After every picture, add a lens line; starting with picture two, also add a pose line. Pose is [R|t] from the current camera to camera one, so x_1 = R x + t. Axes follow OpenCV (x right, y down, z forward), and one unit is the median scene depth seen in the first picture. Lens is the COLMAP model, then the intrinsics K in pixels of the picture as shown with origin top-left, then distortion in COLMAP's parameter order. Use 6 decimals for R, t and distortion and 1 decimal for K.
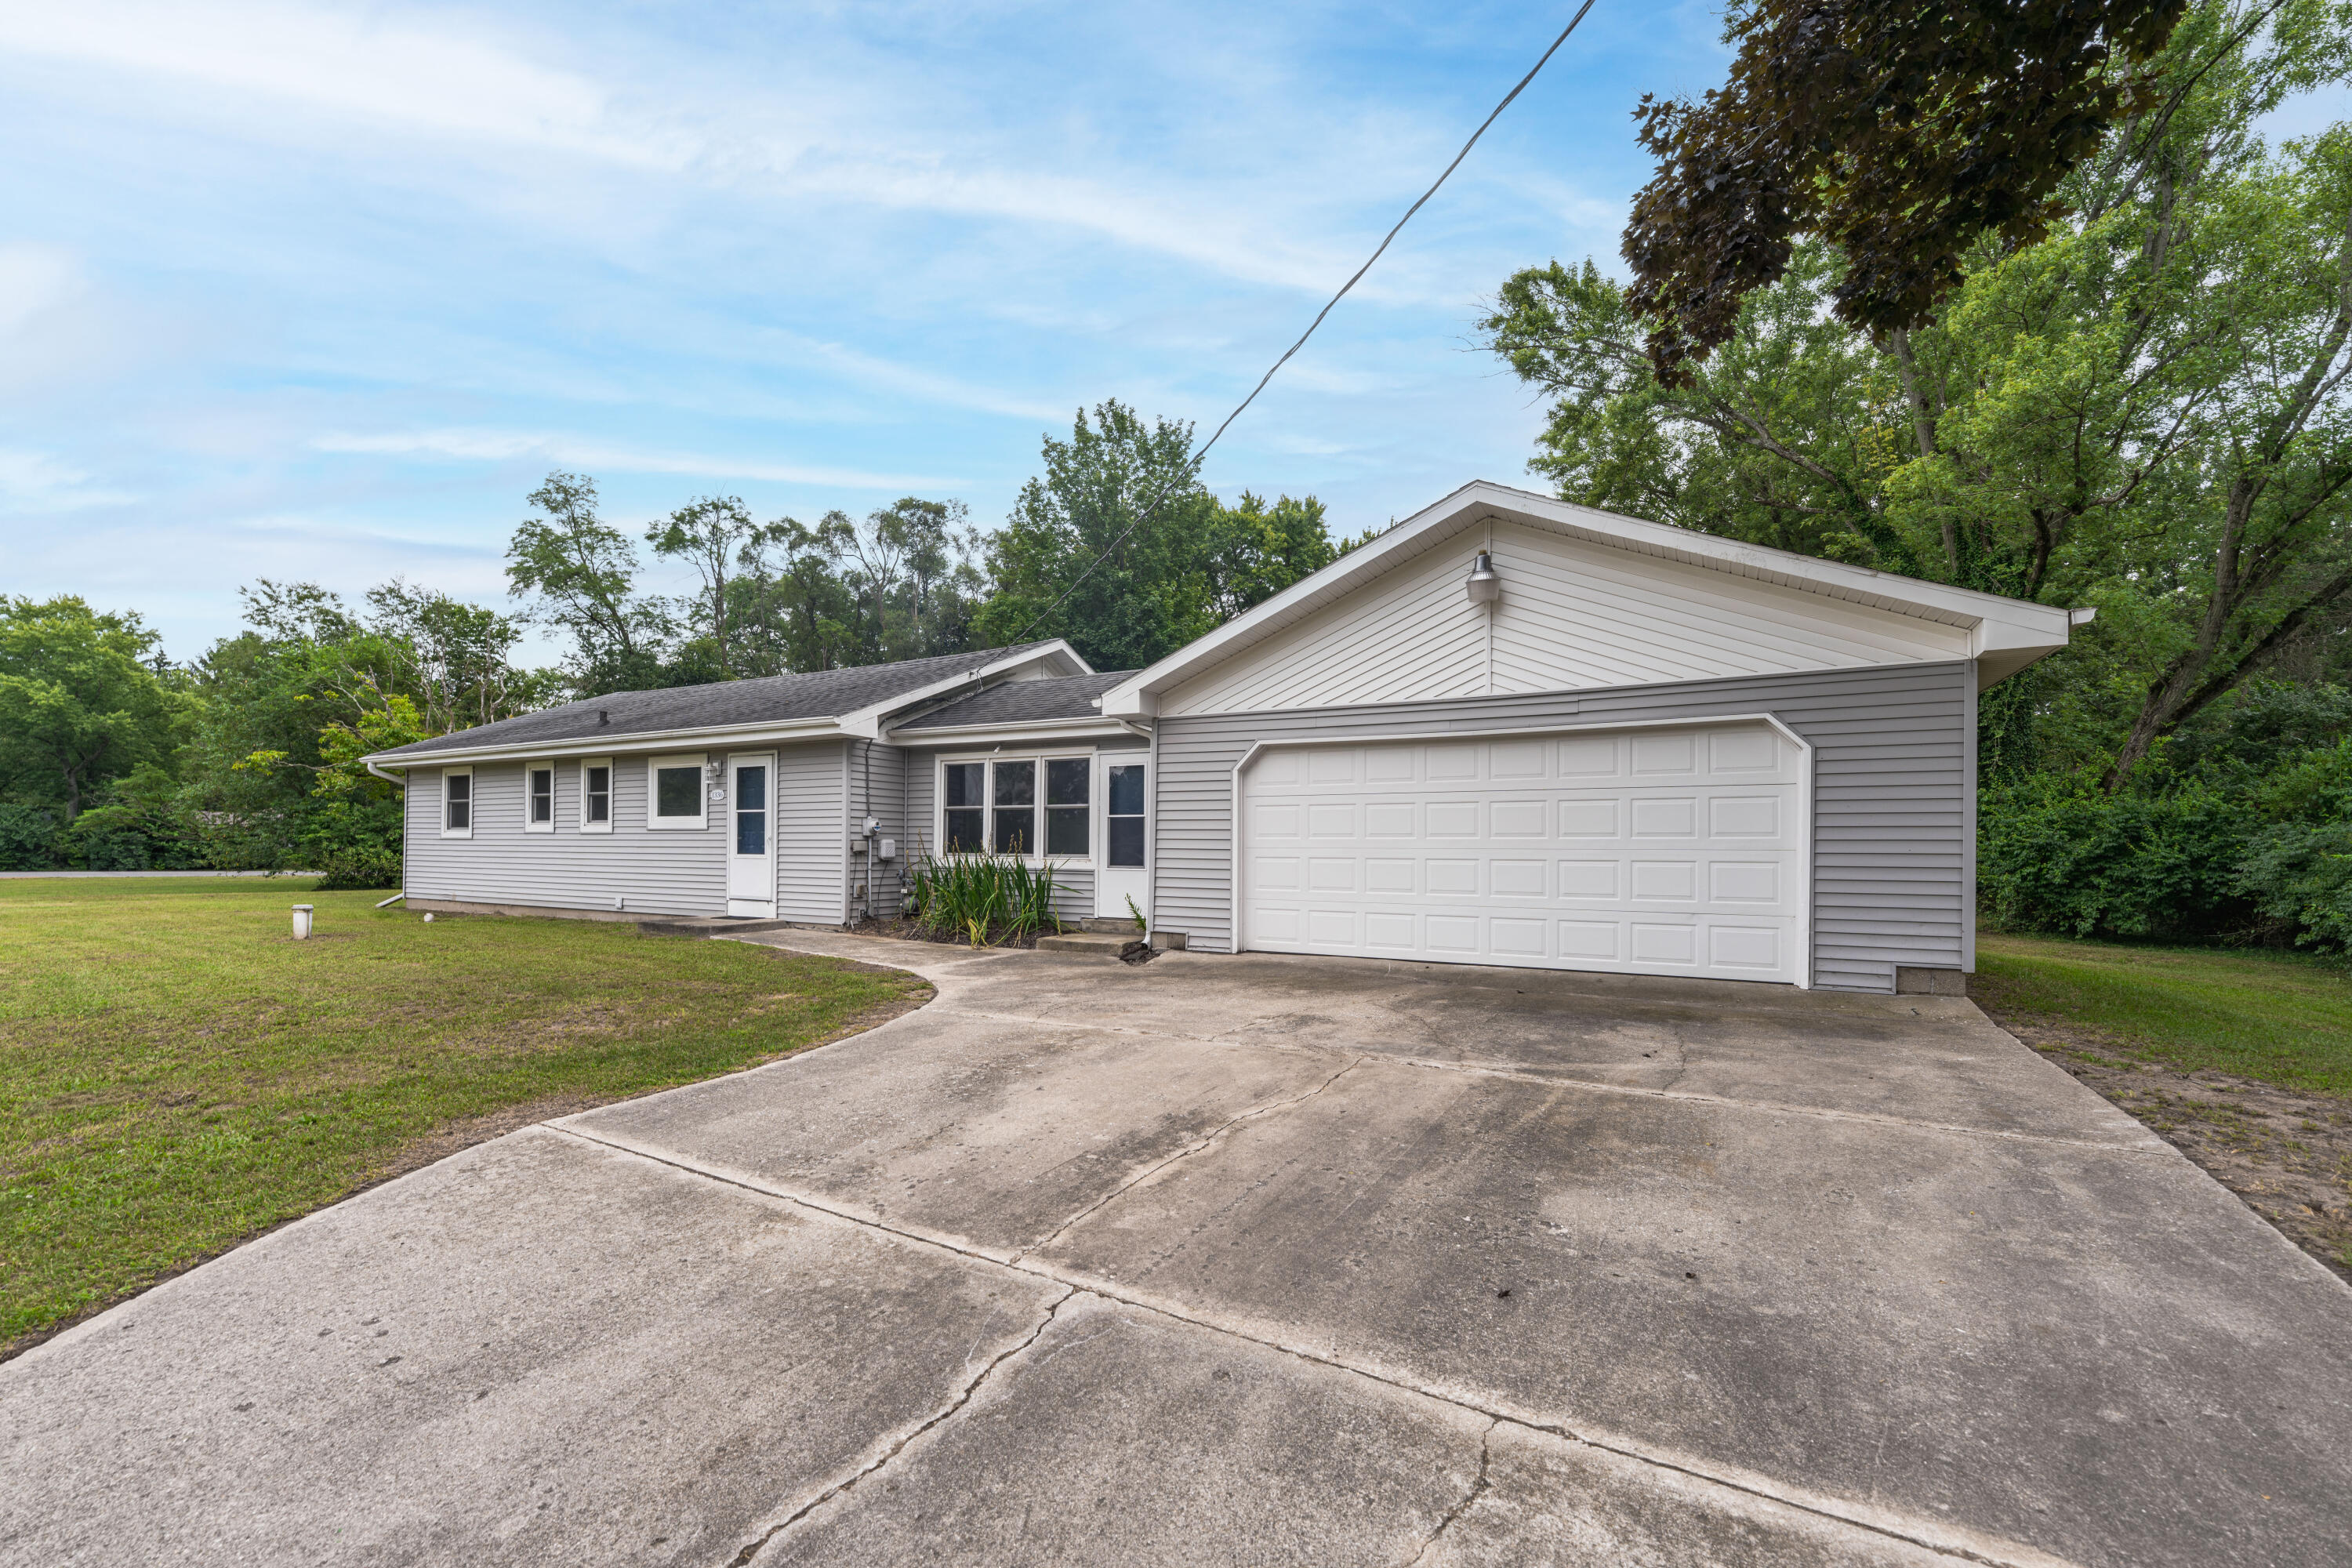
lens RADIAL K [[962.3, 0, 1174.8], [0, 962.3, 781.1], [0, 0, 1]] dist [0.000948, 0.000248]
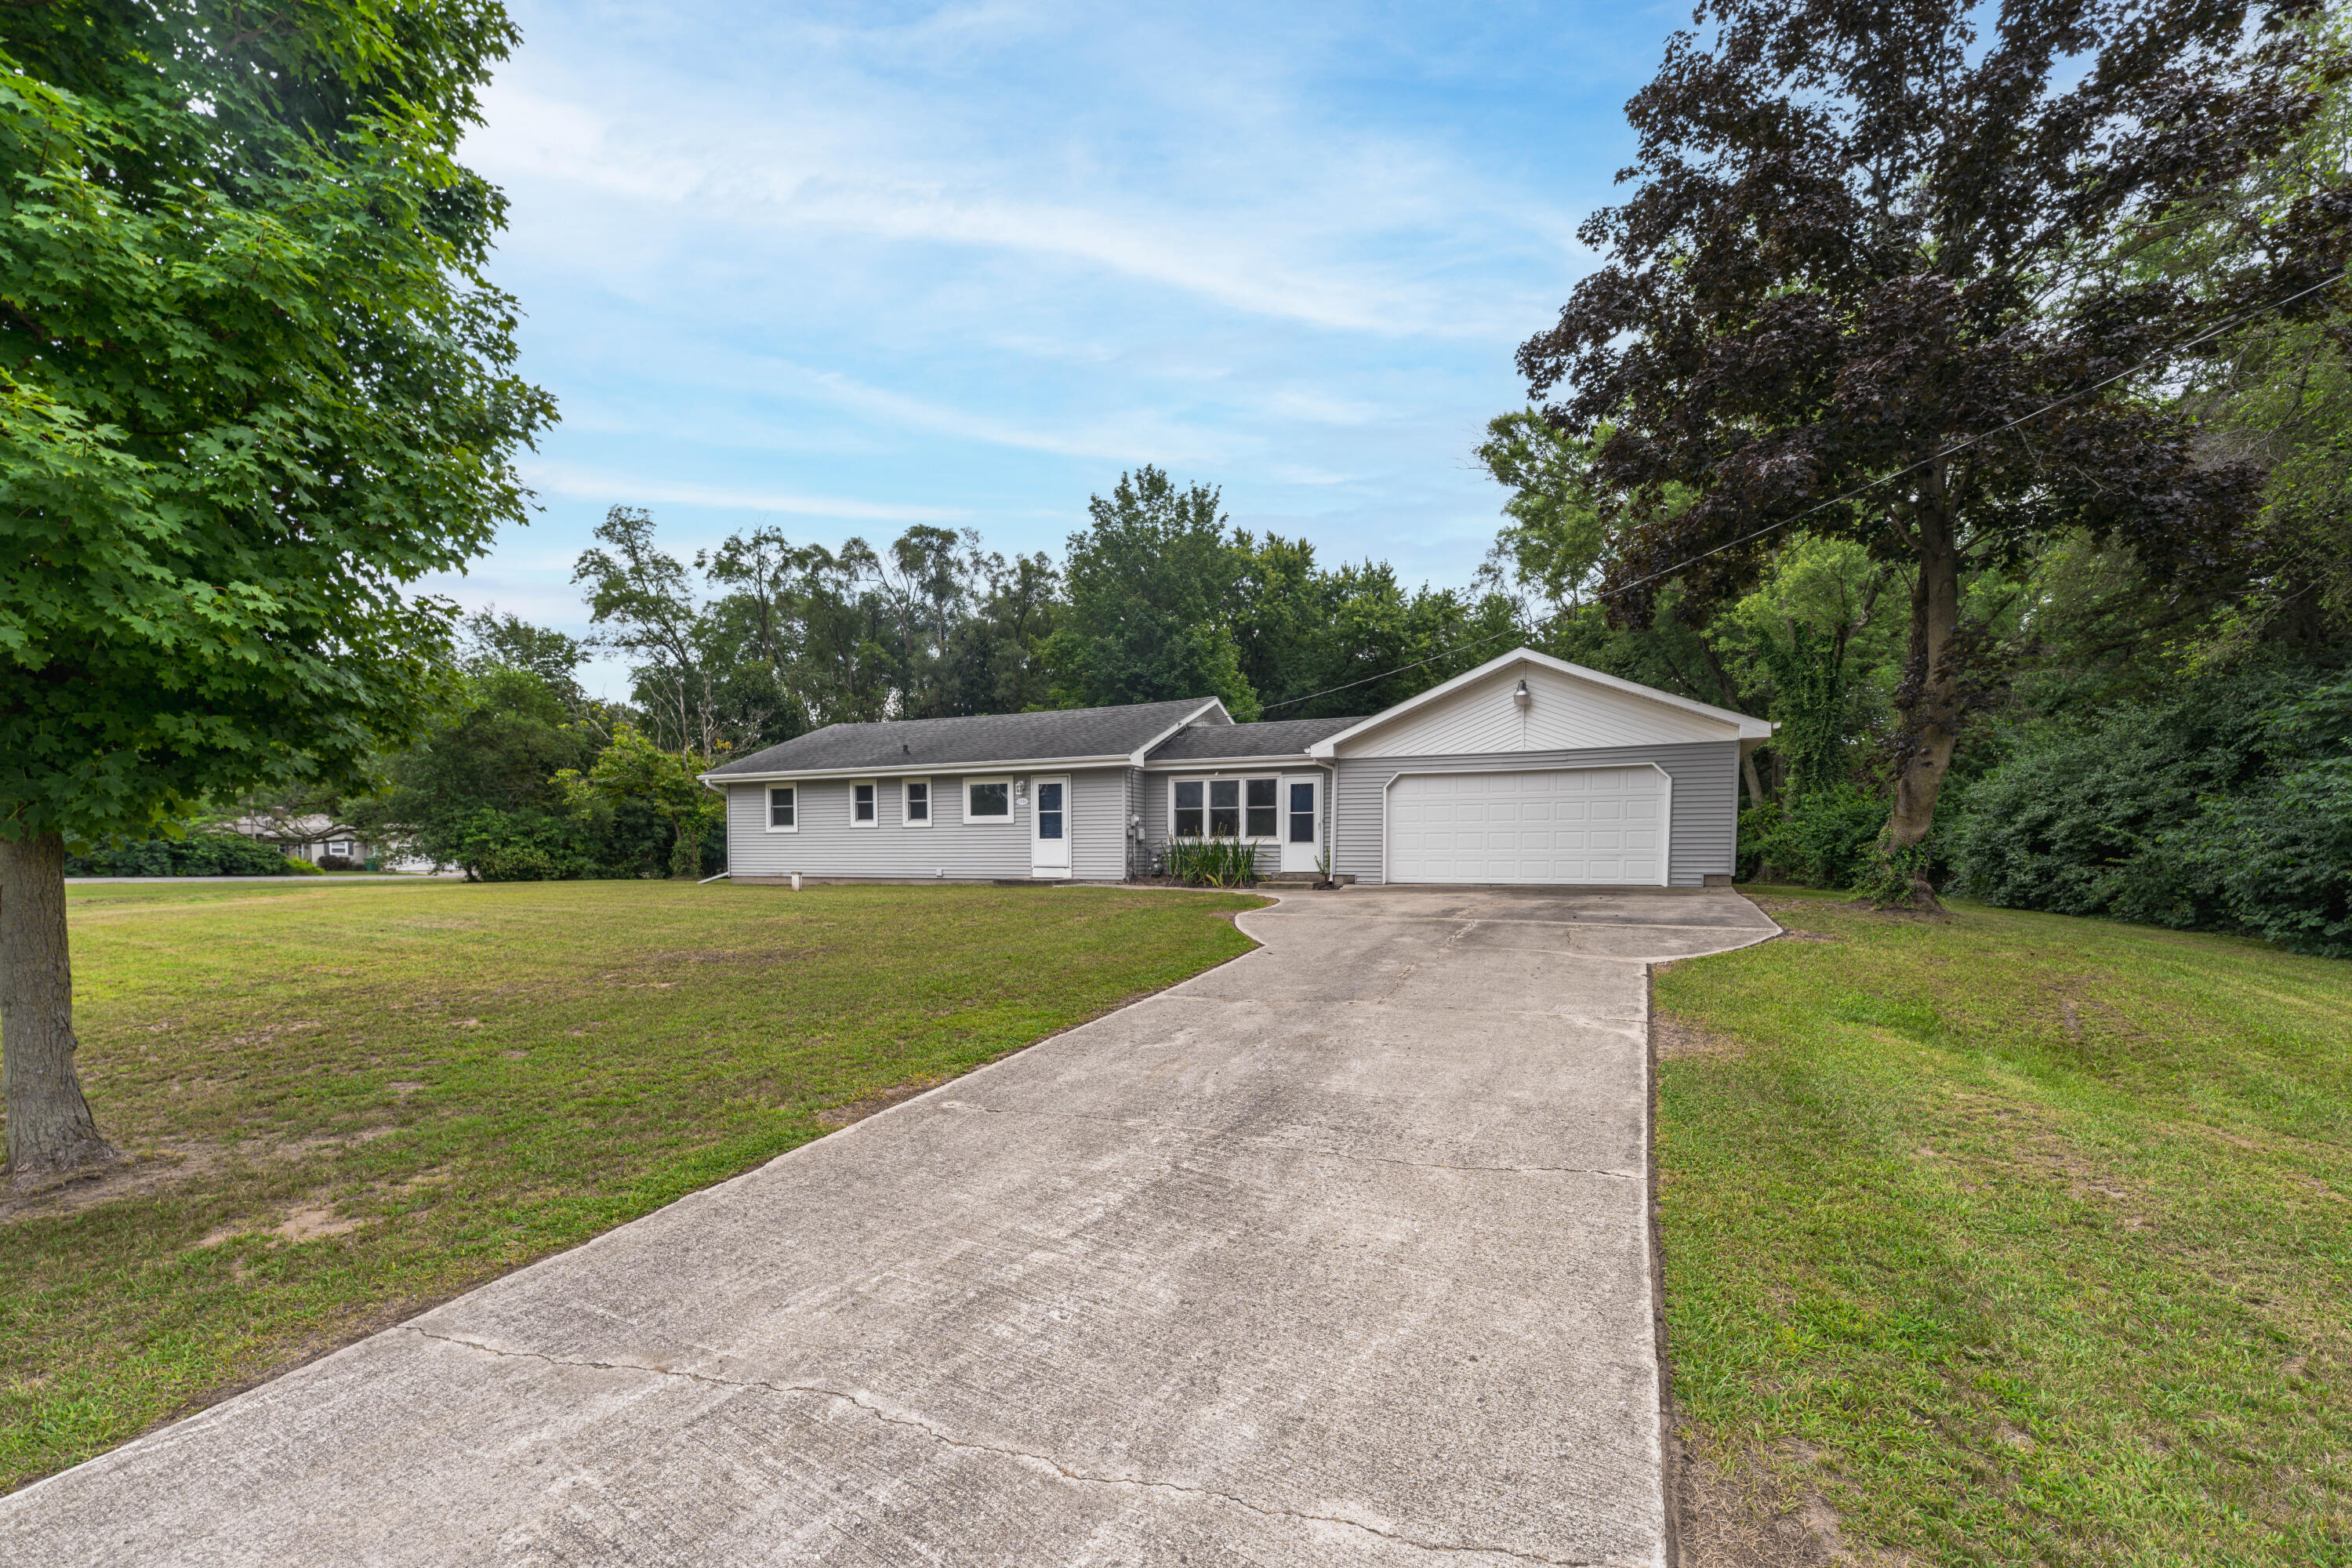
lens RADIAL K [[962.3, 0, 1181.1], [0, 962.3, 837.4], [0, 0, 1]] dist [0.000948, 0.000248]
pose [[0.997749, -0.006895, 0.066703, -0.241634], [0.003304, 0.998547, 0.053790, -0.008627], [-0.066977, -0.053449, 0.996322, -0.448568]]
